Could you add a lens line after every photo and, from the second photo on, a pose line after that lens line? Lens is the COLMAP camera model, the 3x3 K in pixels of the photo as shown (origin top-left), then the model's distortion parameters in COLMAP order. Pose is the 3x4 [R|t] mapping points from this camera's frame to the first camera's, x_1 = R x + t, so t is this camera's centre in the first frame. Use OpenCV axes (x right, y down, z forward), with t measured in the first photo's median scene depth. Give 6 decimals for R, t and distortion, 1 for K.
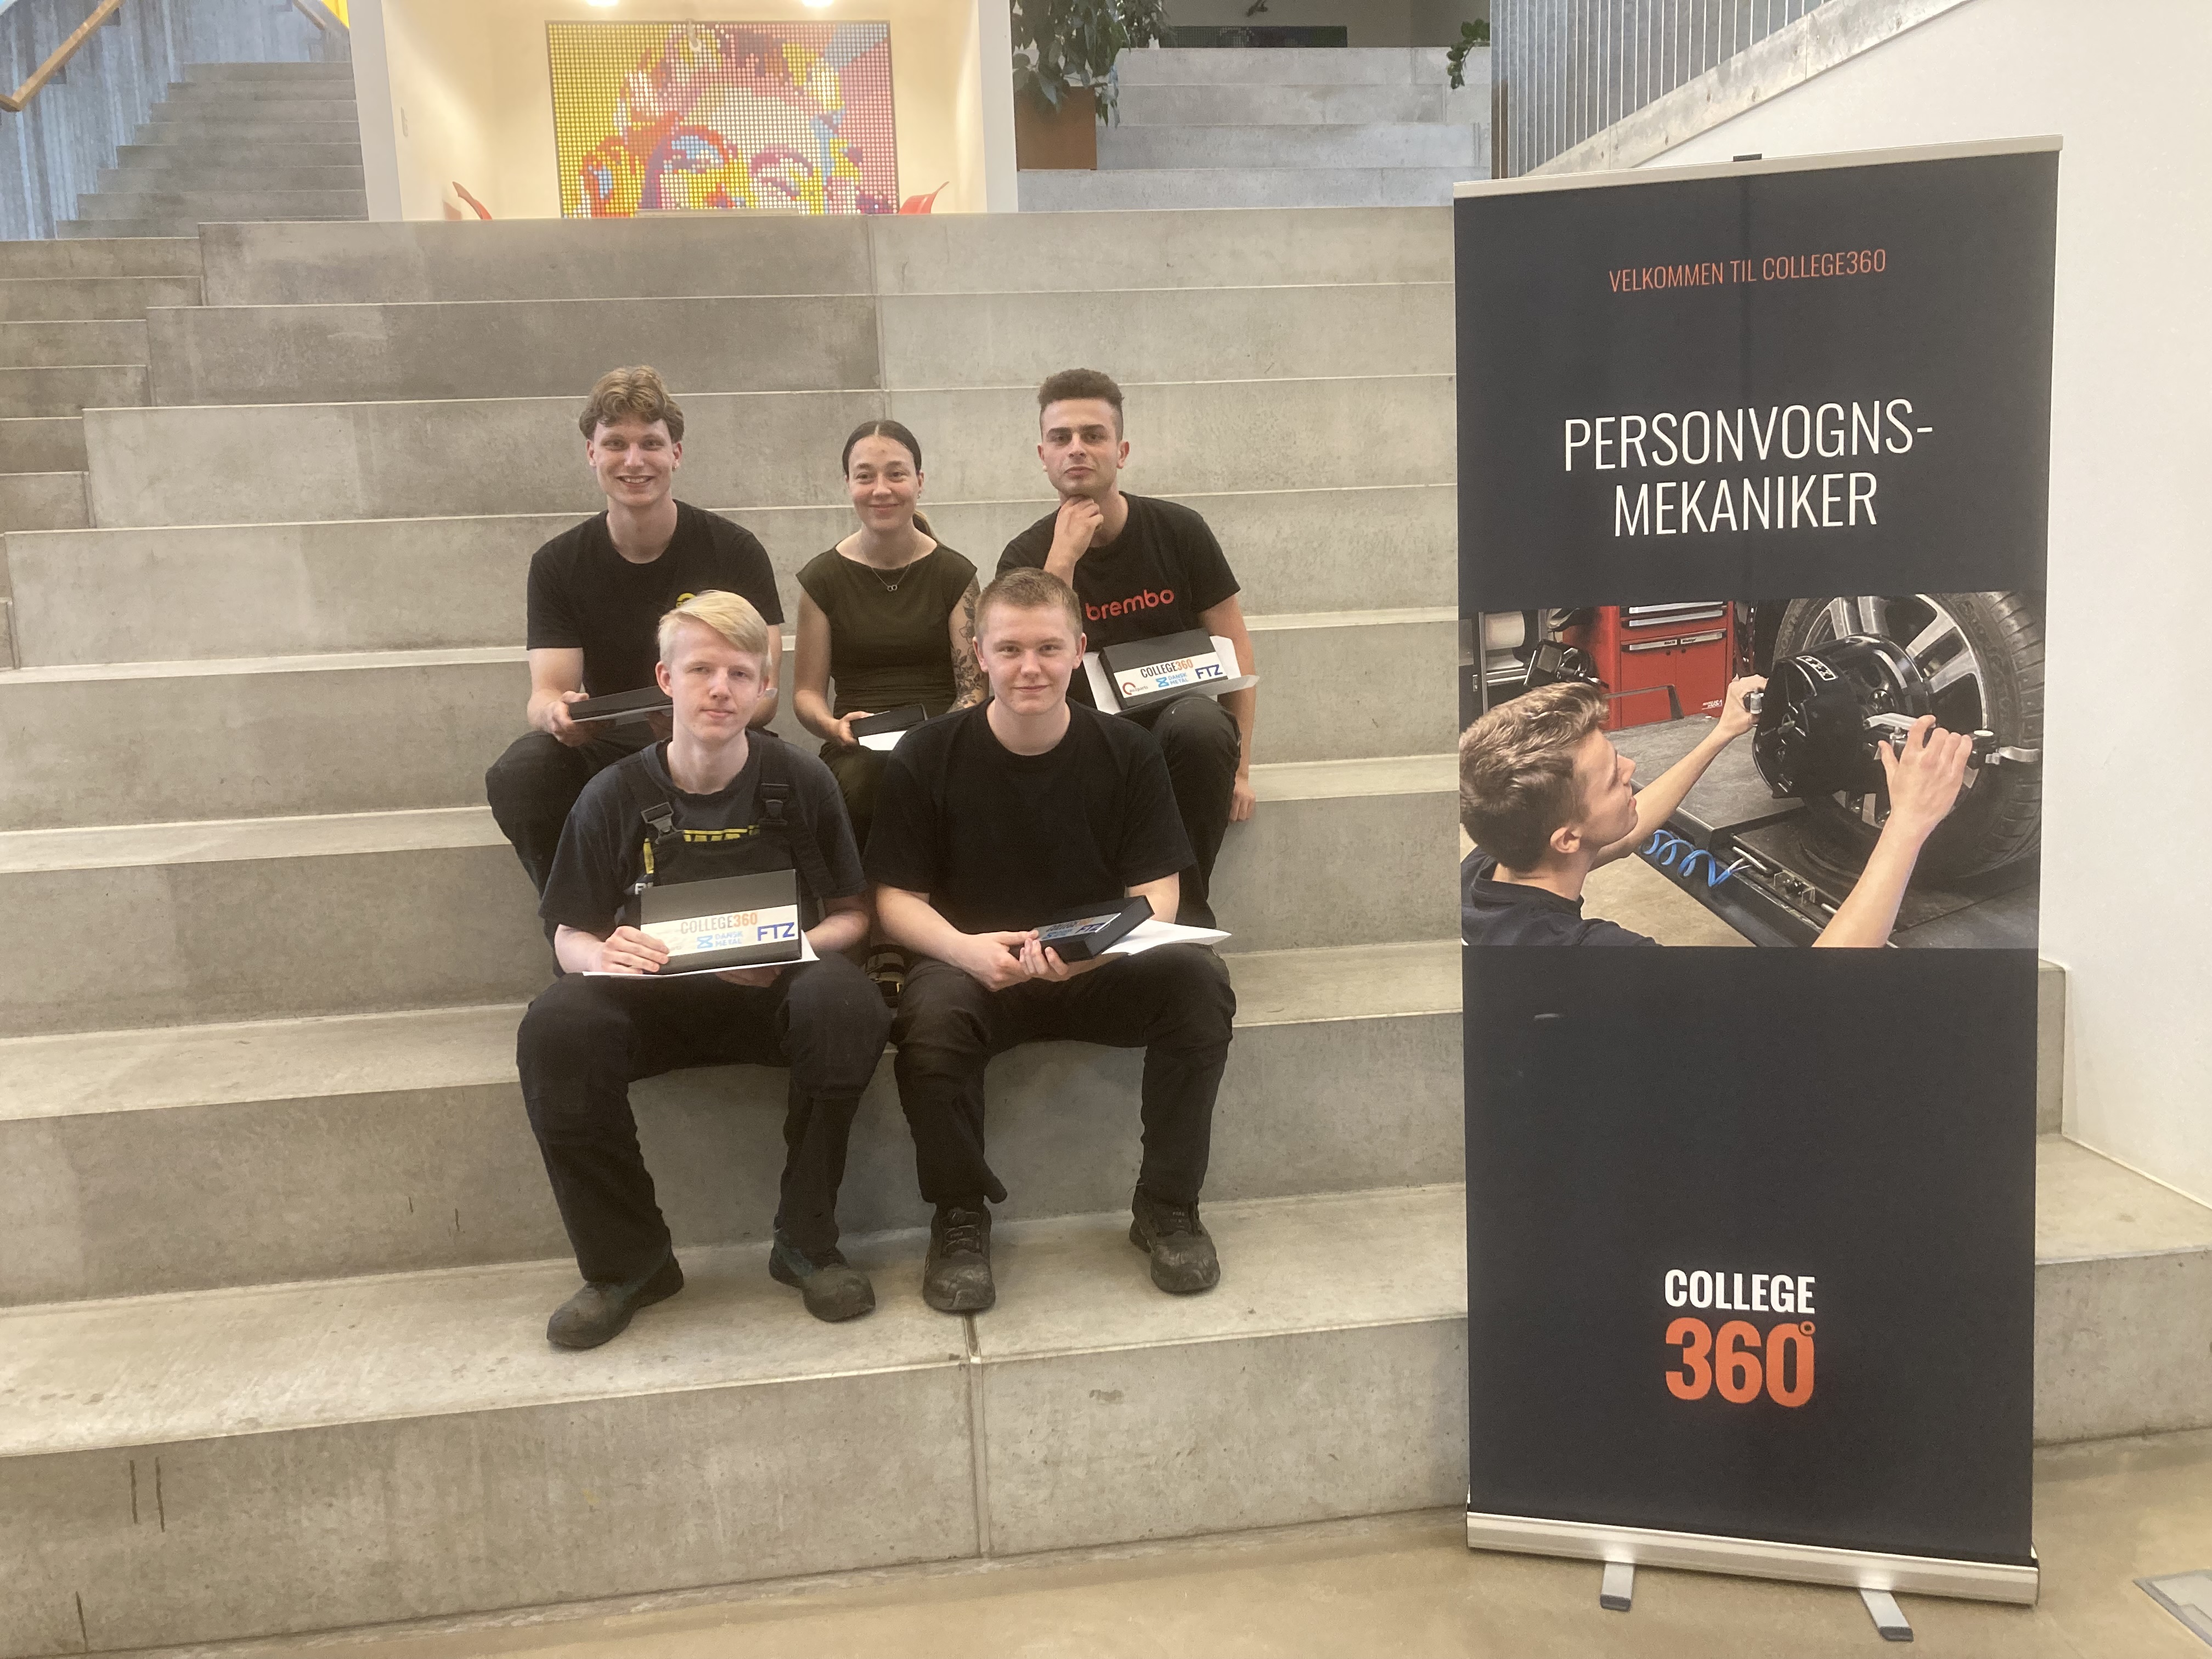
lens RADIAL K [[1786.1, 0, 1102.5], [0, 1786.1, 803.7], [0, 0, 1]] dist [0.017952, -0.011330]
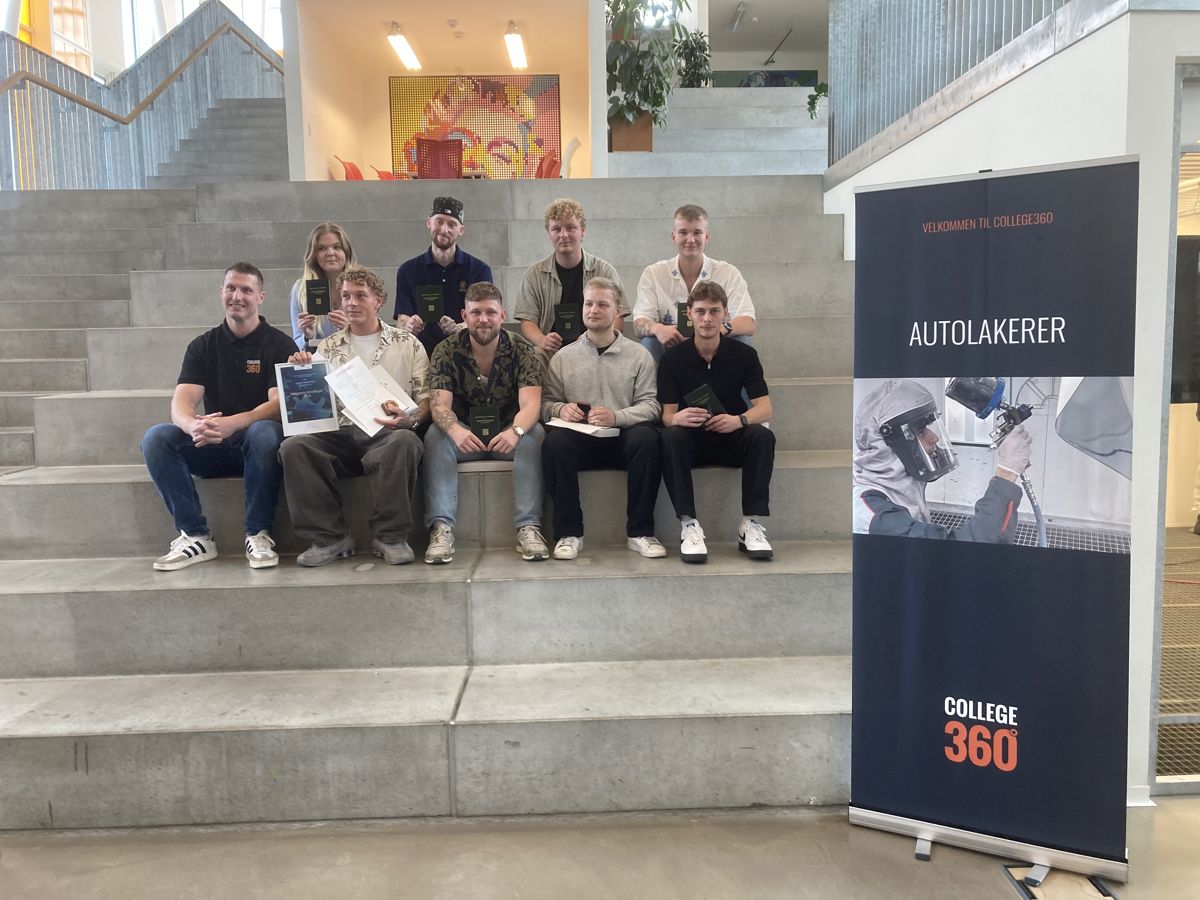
lens RADIAL K [[968.9, 0, 613.7], [0, 968.9, 436.4], [0, 0, 1]] dist [0.017952, -0.011330]
pose [[0.994613, 0.030206, -0.099163, 0.165648], [-0.034322, 0.998607, -0.040064, 0.004867], [0.097815, 0.043252, 0.994264, -0.115263]]
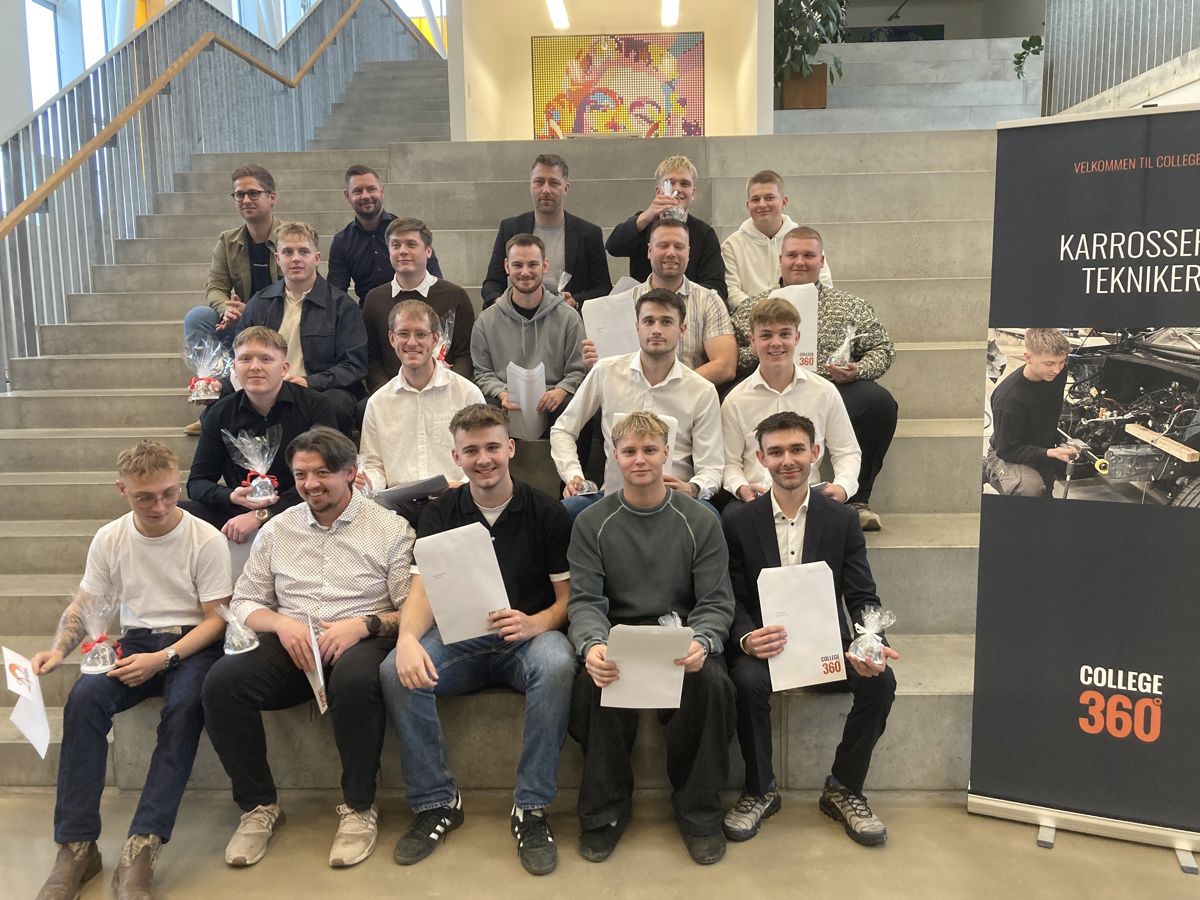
lens RADIAL K [[968.9, 0, 617.1], [0, 968.9, 435.1], [0, 0, 1]] dist [0.017952, -0.011330]
pose [[0.986020, 0.042551, -0.161100, -0.068002], [-0.044165, 0.999003, -0.006448, 0.018856], [0.160665, 0.013473, 0.986917, -0.110178]]
